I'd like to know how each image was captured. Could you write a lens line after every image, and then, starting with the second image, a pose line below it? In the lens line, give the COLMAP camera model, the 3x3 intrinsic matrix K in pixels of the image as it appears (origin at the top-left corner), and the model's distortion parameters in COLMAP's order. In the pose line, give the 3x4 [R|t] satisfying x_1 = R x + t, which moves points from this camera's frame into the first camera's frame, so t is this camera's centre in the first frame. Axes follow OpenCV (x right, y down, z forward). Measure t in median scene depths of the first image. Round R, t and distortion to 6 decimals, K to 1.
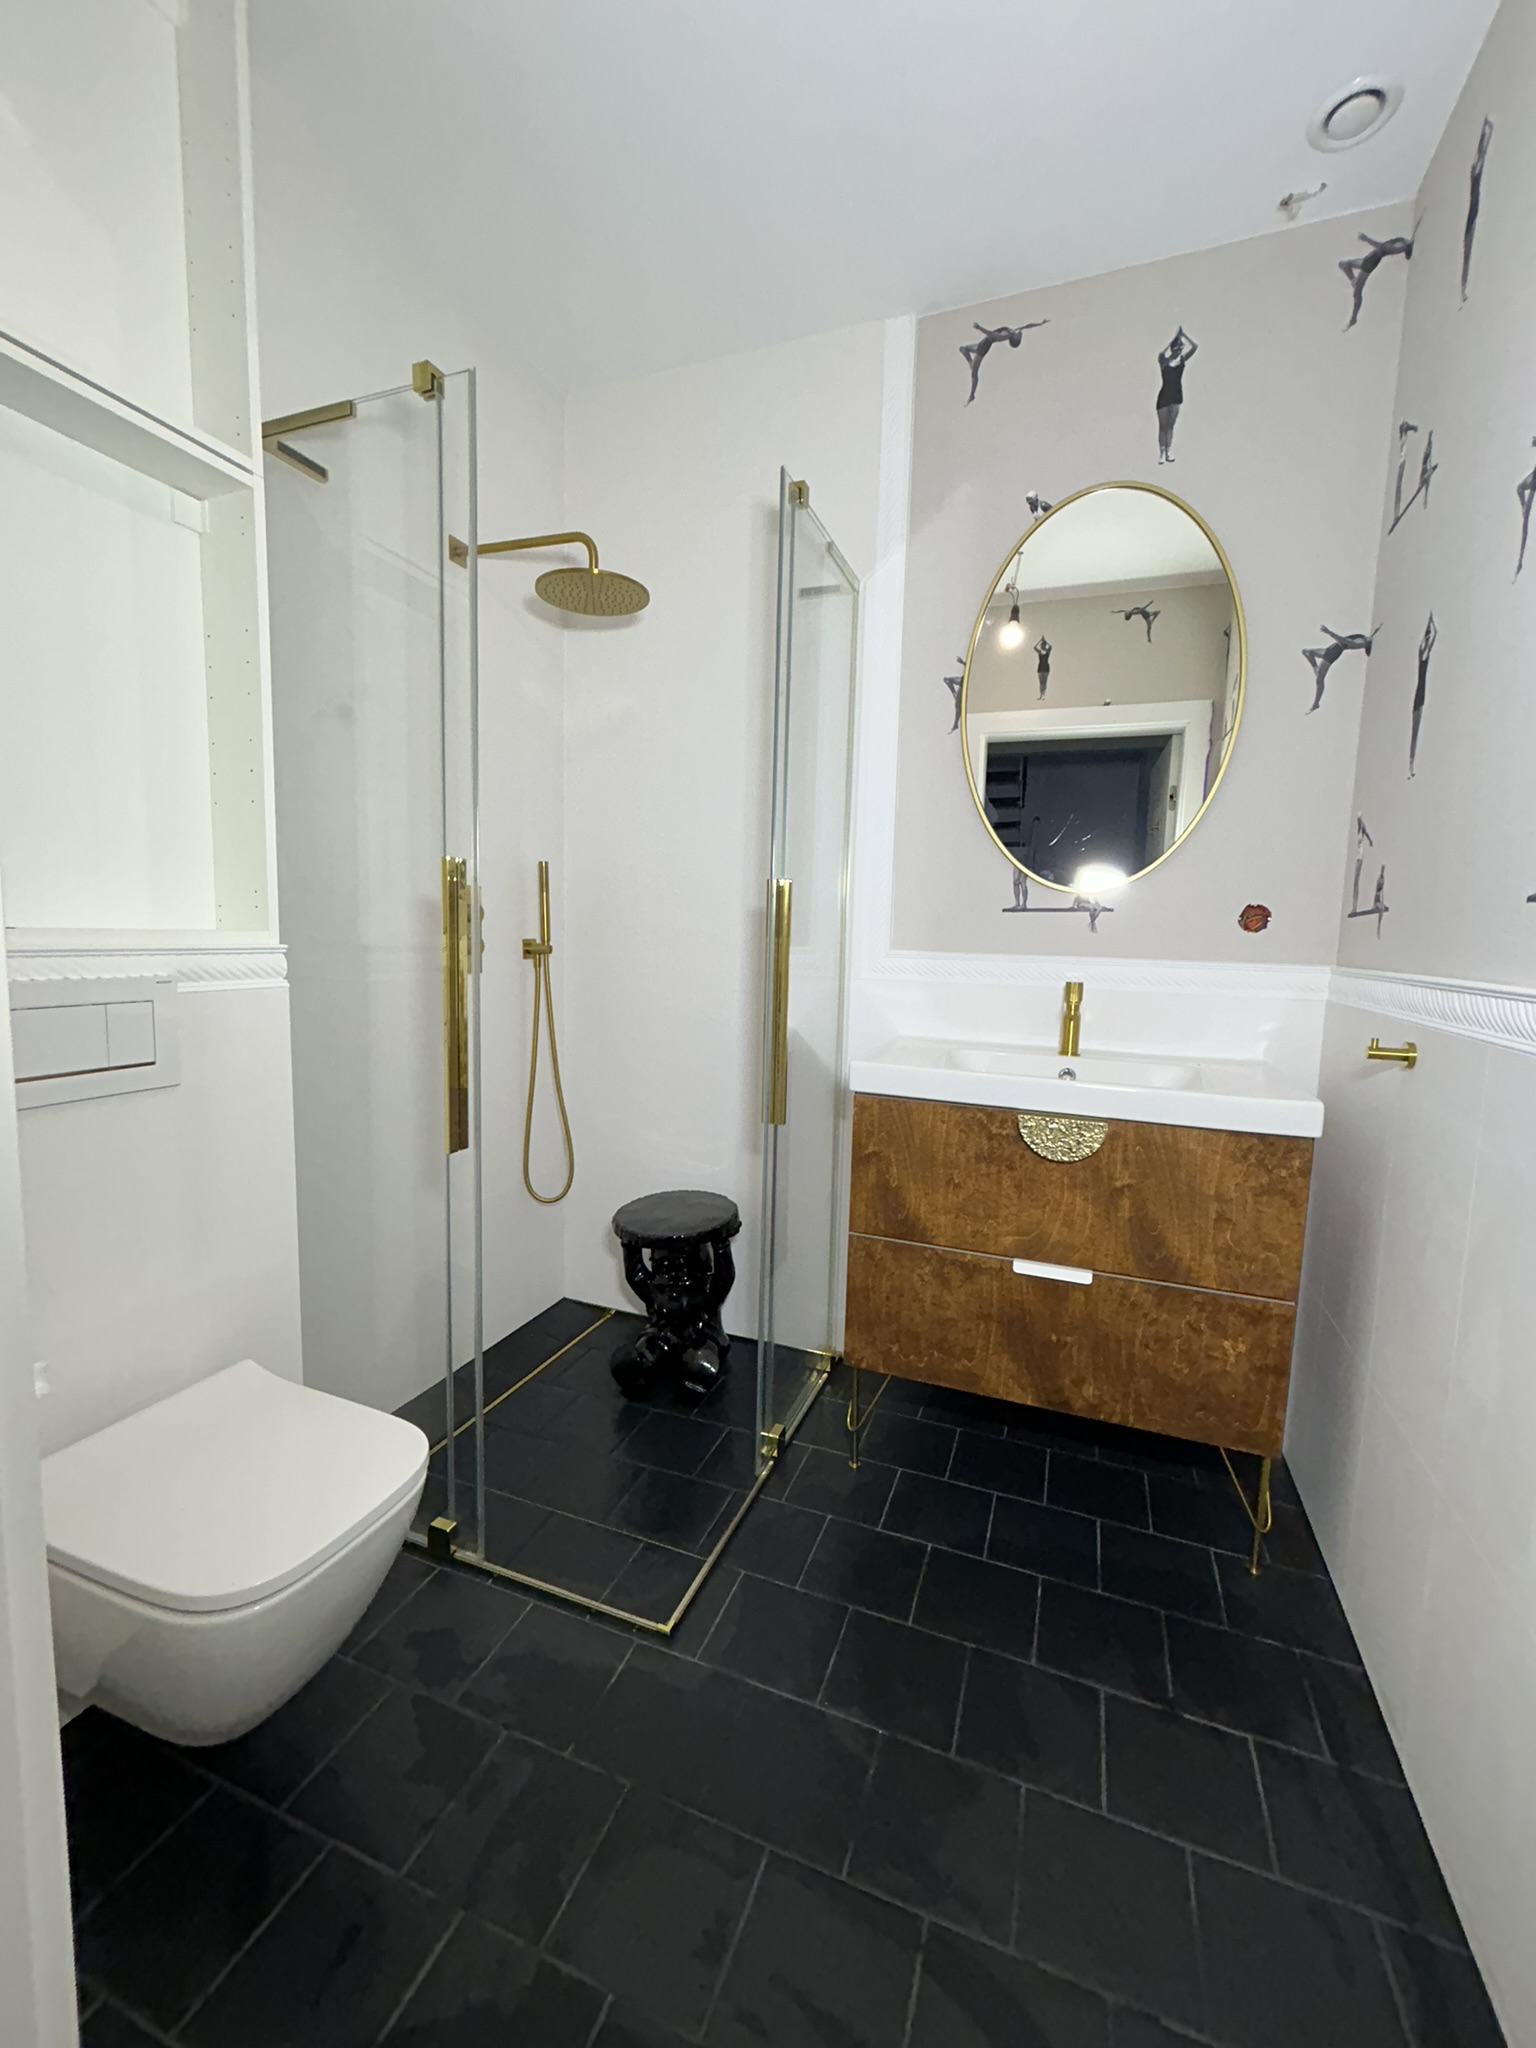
lens RADIAL K [[838.5, 0, 768.0], [0, 838.5, 1024.0], [0, 0, 1]] dist [-0.001270, -0.000046]
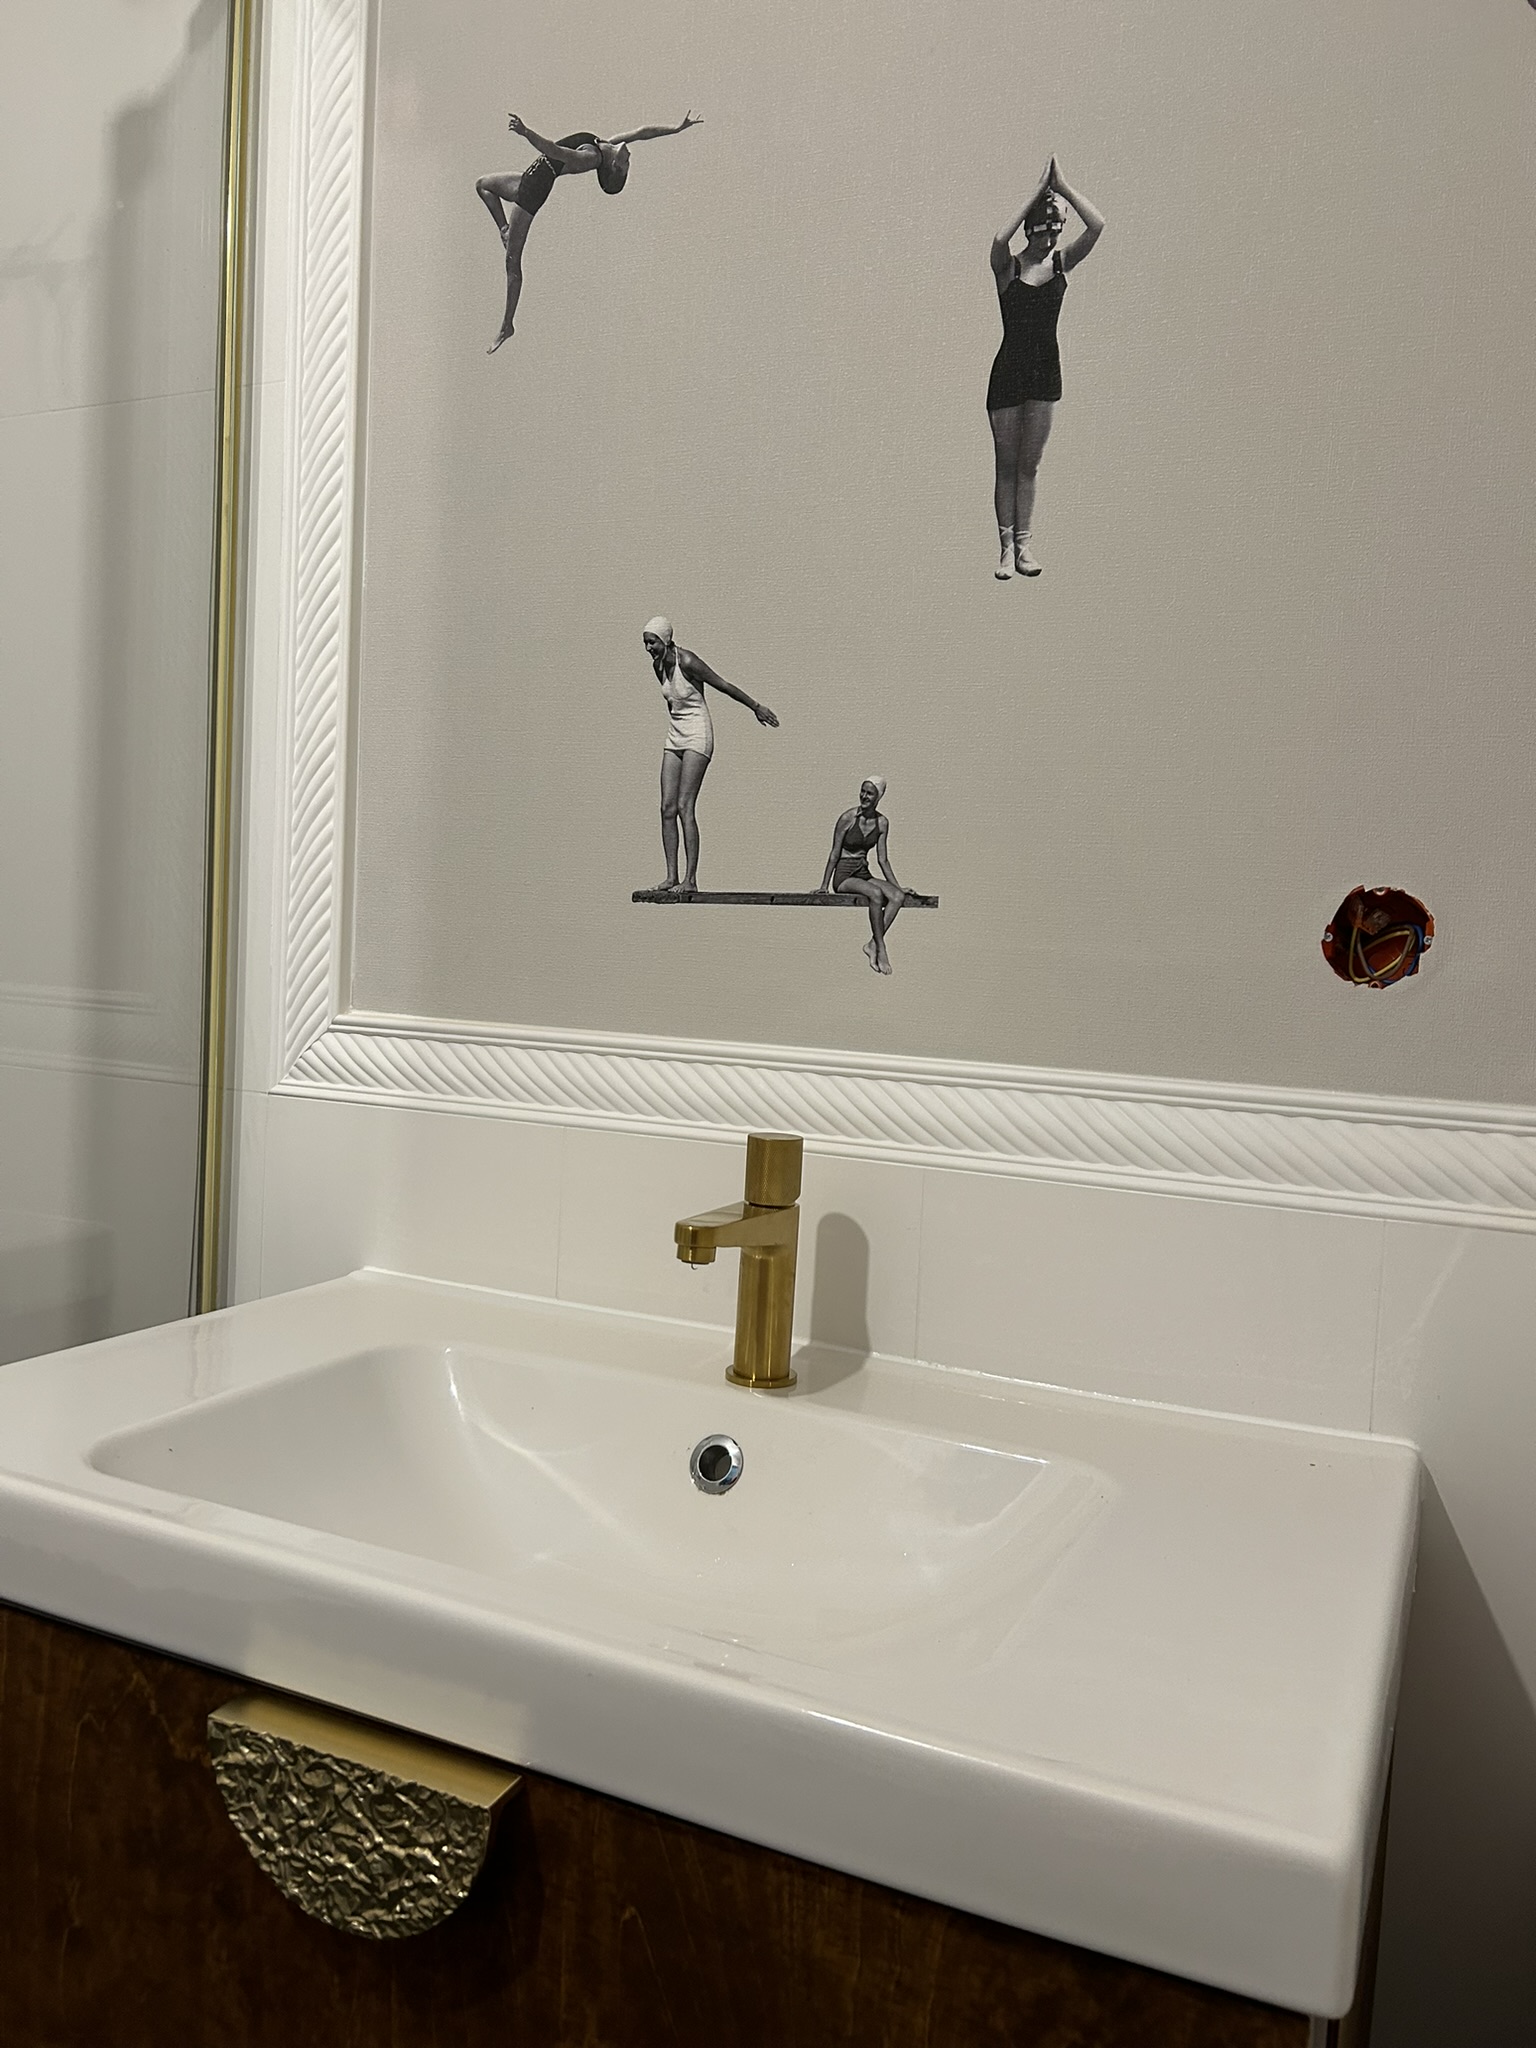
lens RADIAL K [[1537.4, 0, 768.0], [0, 1537.4, 1024.0], [0, 0, 1]] dist [-0.005068, -0.000146]
pose [[0.996990, 0.021492, -0.074497, 0.470400], [-0.025086, 0.998549, -0.047644, -0.075235], [0.073365, 0.049370, 0.996082, 0.523740]]
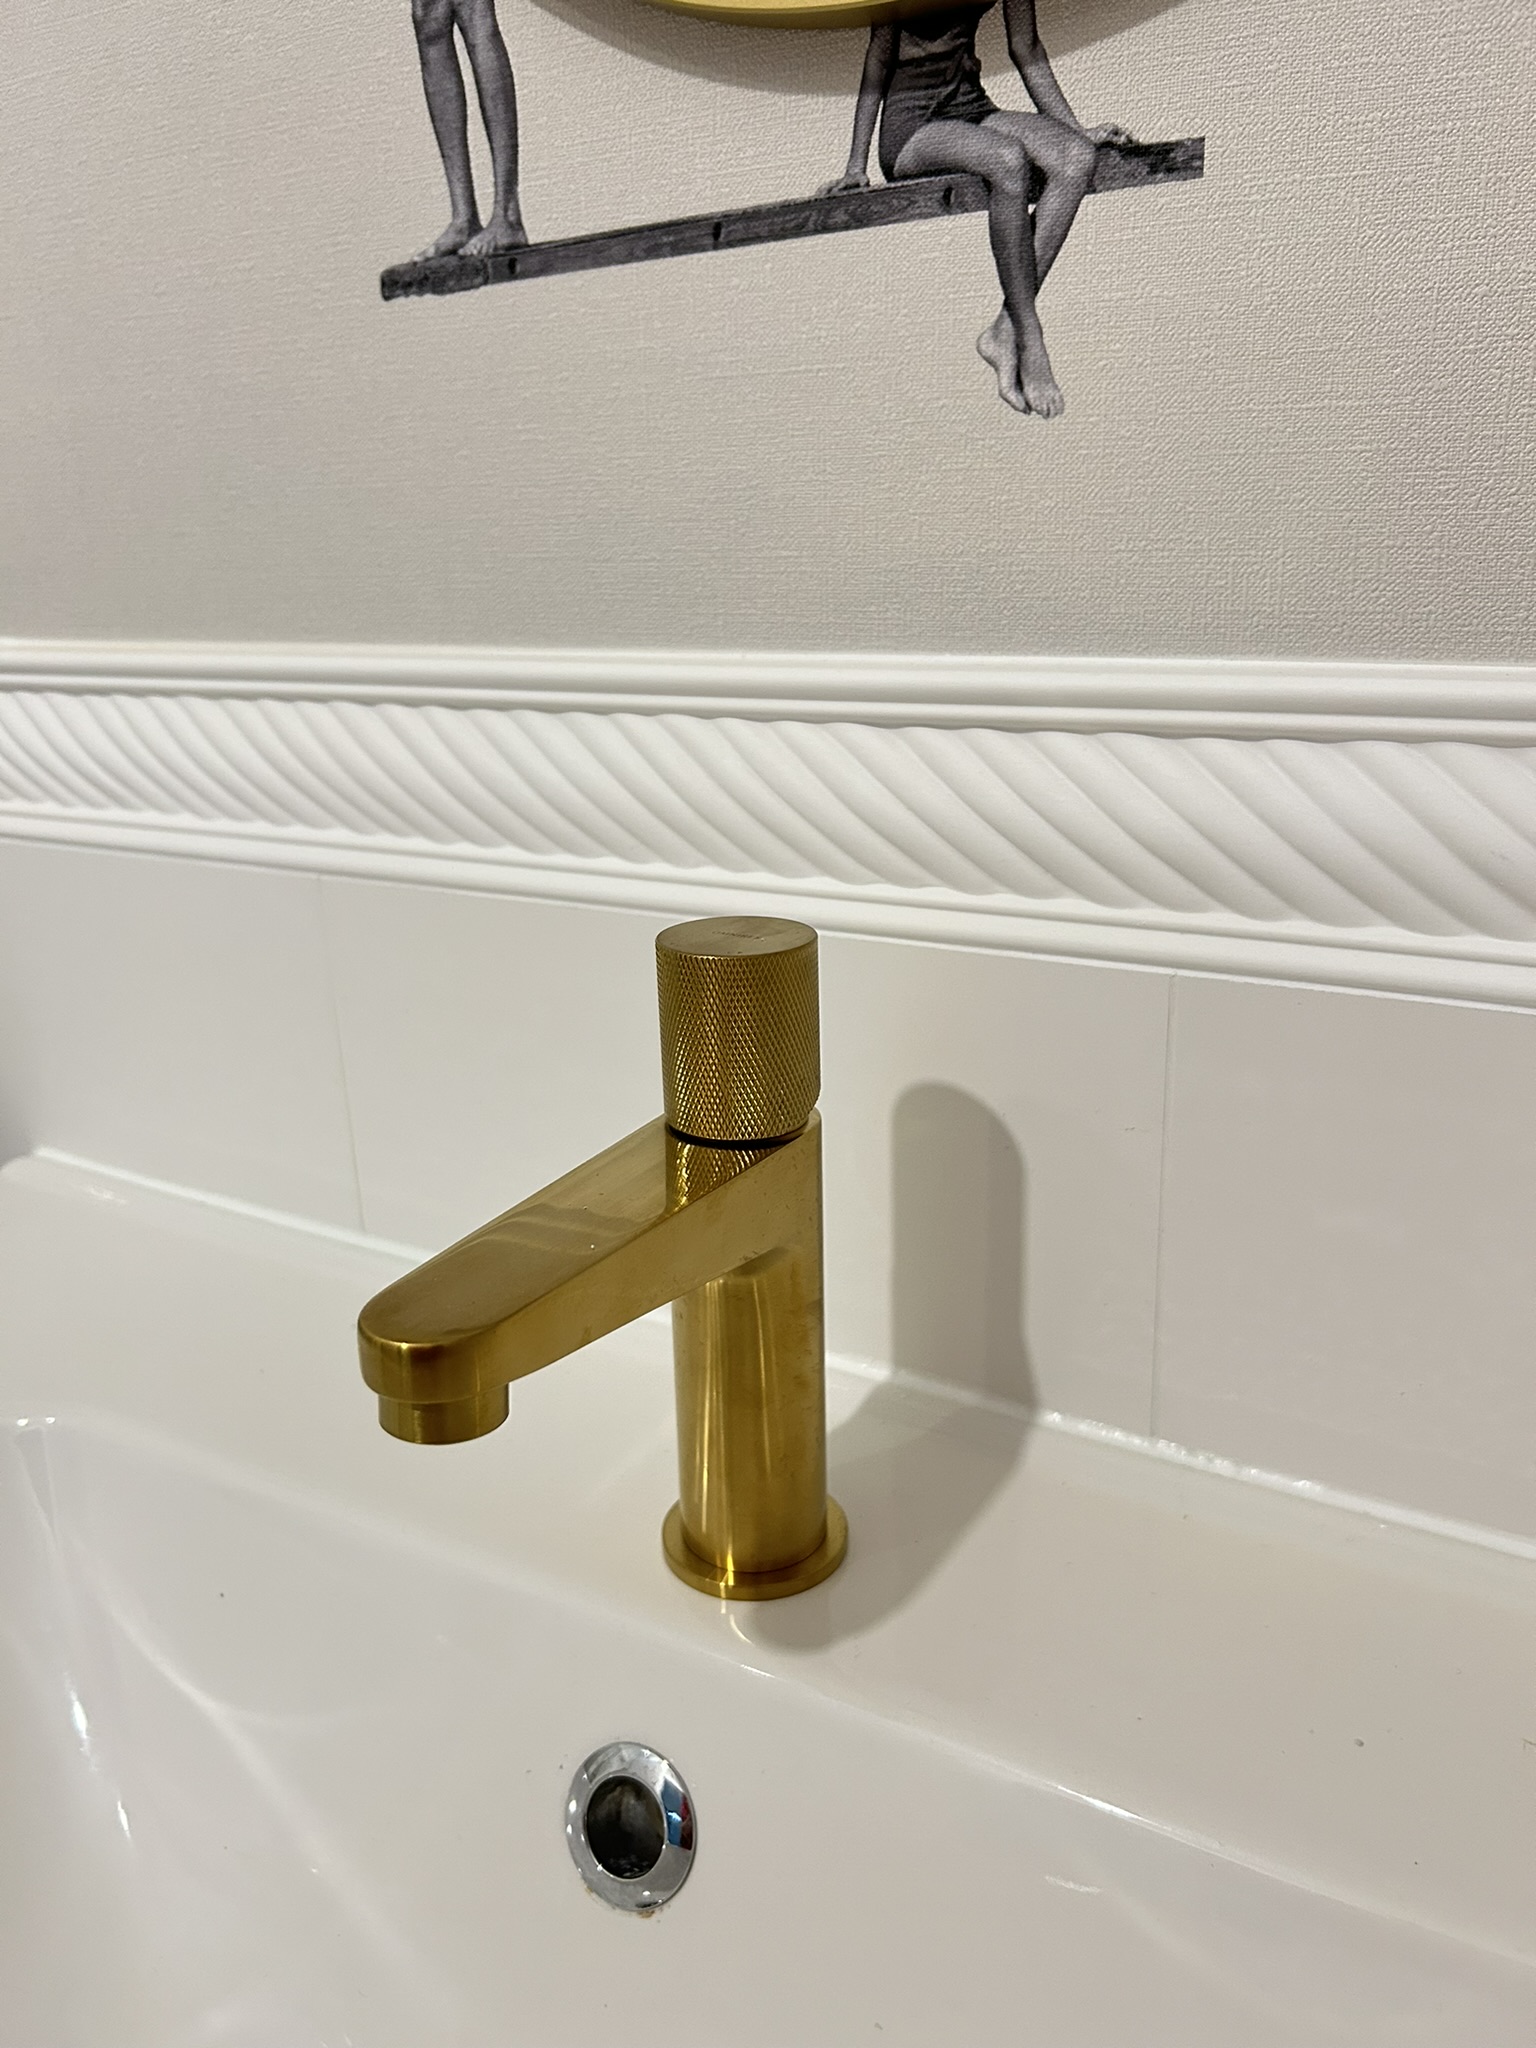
lens RADIAL K [[1537.4, 0, 768.0], [0, 1537.4, 1024.0], [0, 0, 1]] dist [-0.005068, -0.000146]
pose [[0.984308, -0.012011, -0.176051, 0.469636], [0.052006, 0.973113, 0.224380, -0.095736], [0.168622, -0.230015, 0.958467, 0.954431]]
